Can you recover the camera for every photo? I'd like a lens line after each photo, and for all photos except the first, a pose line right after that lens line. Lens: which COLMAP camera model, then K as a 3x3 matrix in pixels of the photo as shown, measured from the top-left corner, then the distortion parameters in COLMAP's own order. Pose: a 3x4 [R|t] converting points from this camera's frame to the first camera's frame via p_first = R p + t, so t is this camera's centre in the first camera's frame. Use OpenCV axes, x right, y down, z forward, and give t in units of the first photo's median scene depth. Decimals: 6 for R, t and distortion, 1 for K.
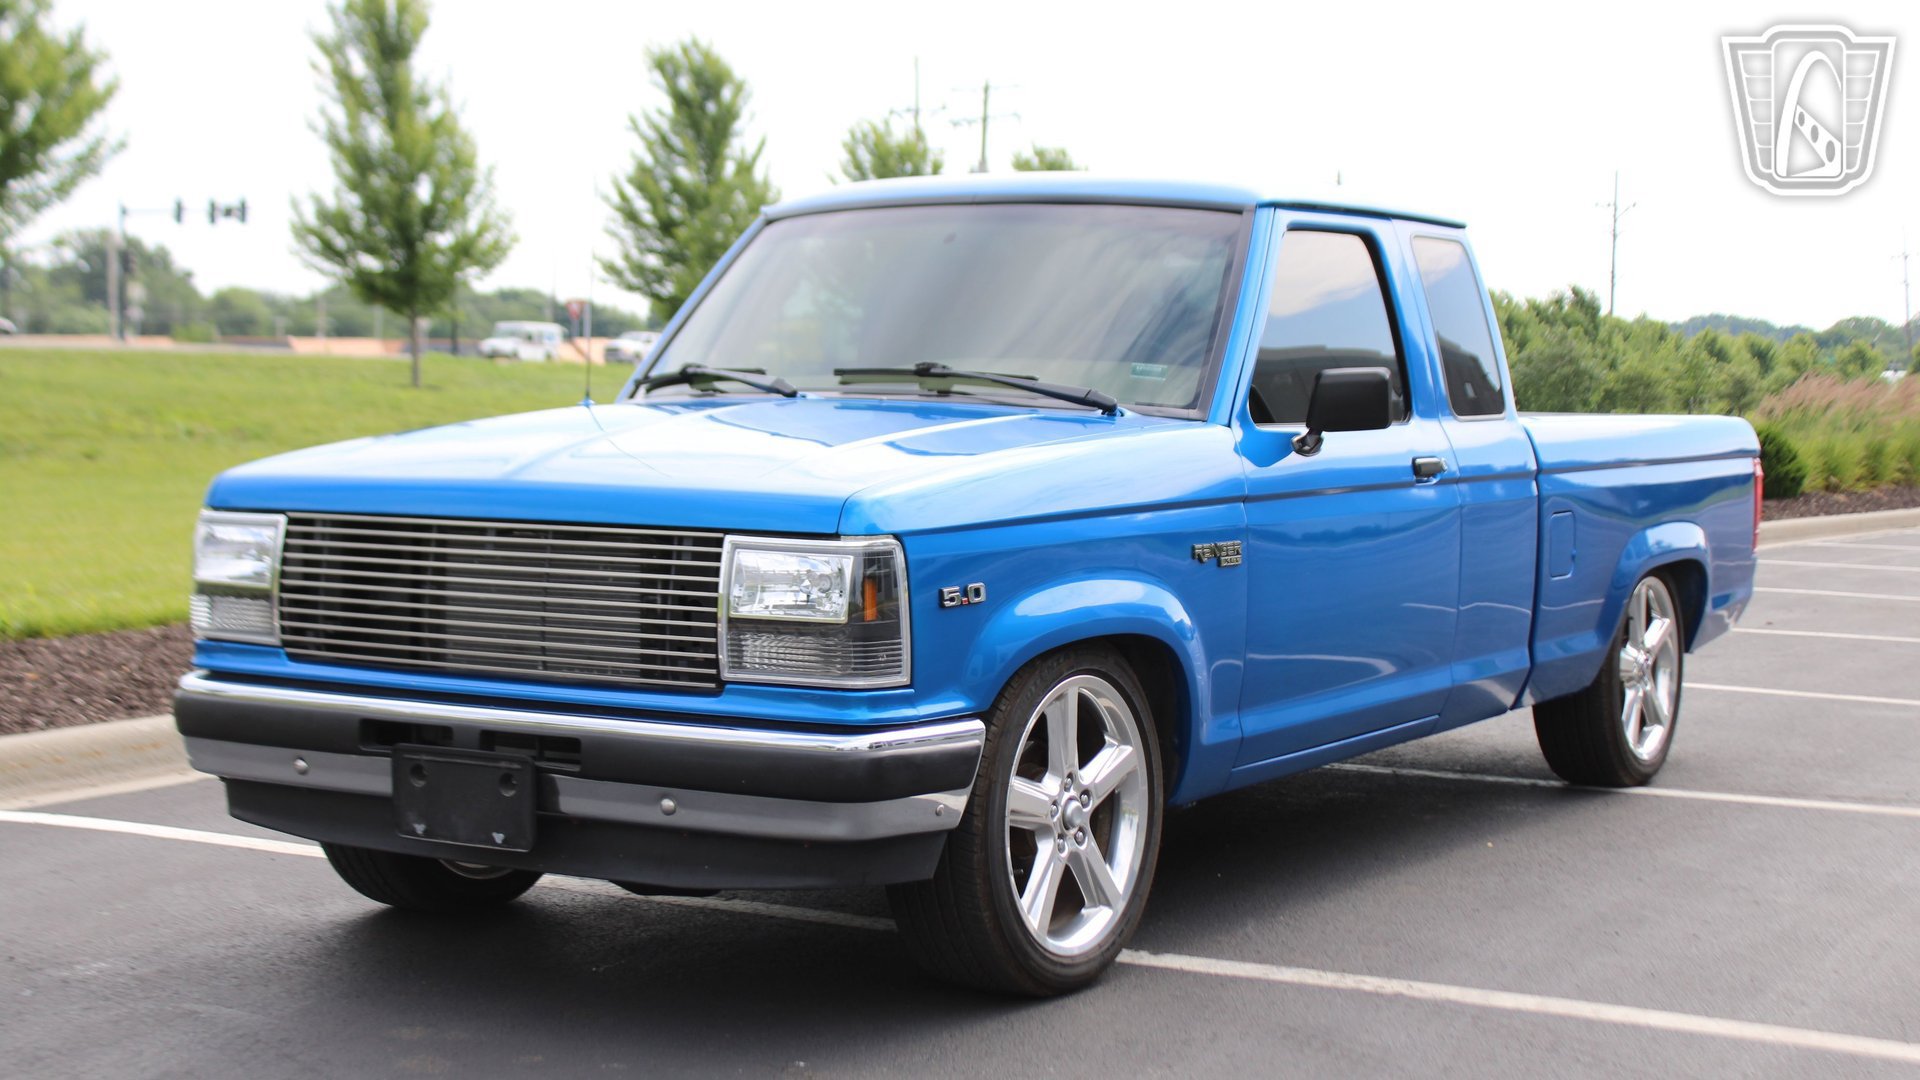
lens RADIAL K [[3144.8, 0, 960.7], [0, 3144.8, 541.1], [0, 0, 1]] dist [-0.059574, 0.000000]
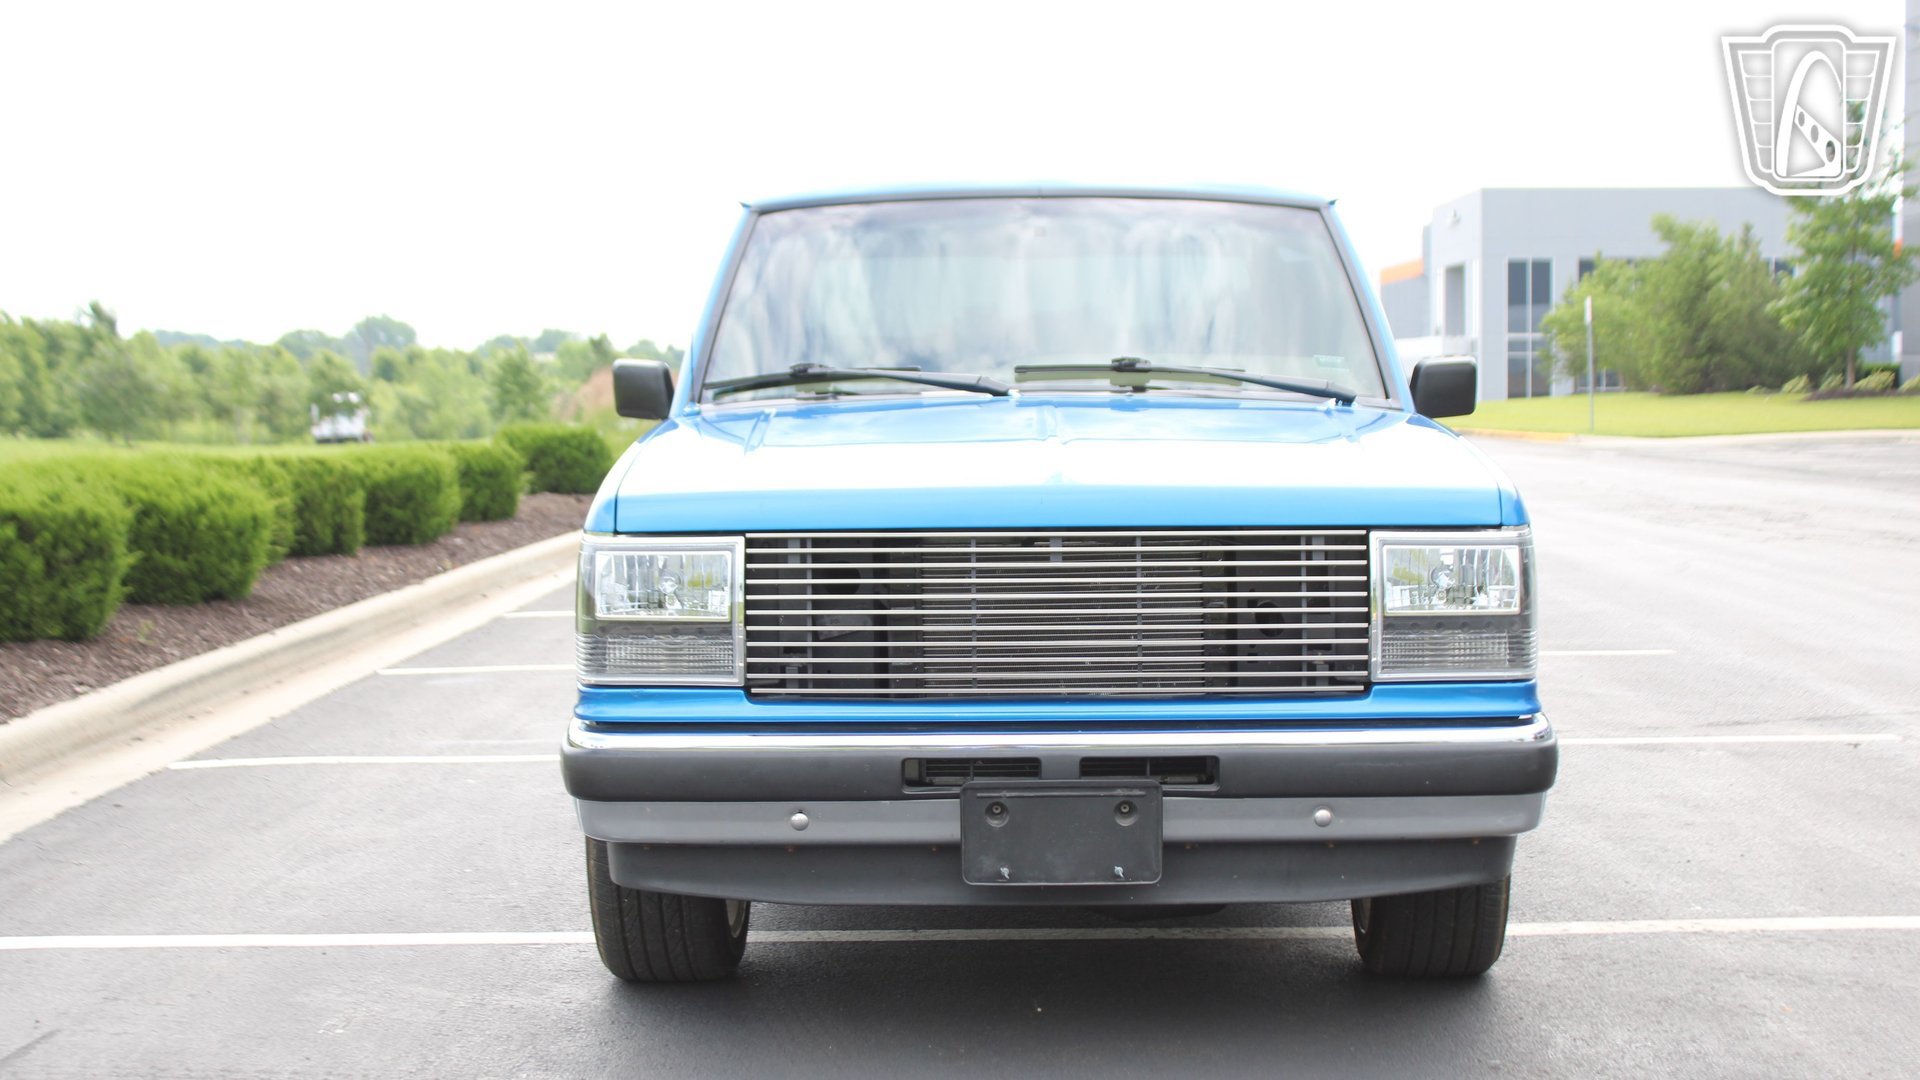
lens RADIAL K [[3144.8, 0, 959.6], [0, 3144.8, 548.4], [0, 0, 1]] dist [-0.059574, 0.000000]
pose [[0.852682, -0.044751, 0.520511, -0.644728], [0.046128, 0.998882, 0.010313, -0.011790], [-0.520390, 0.015217, 0.853793, 0.227093]]
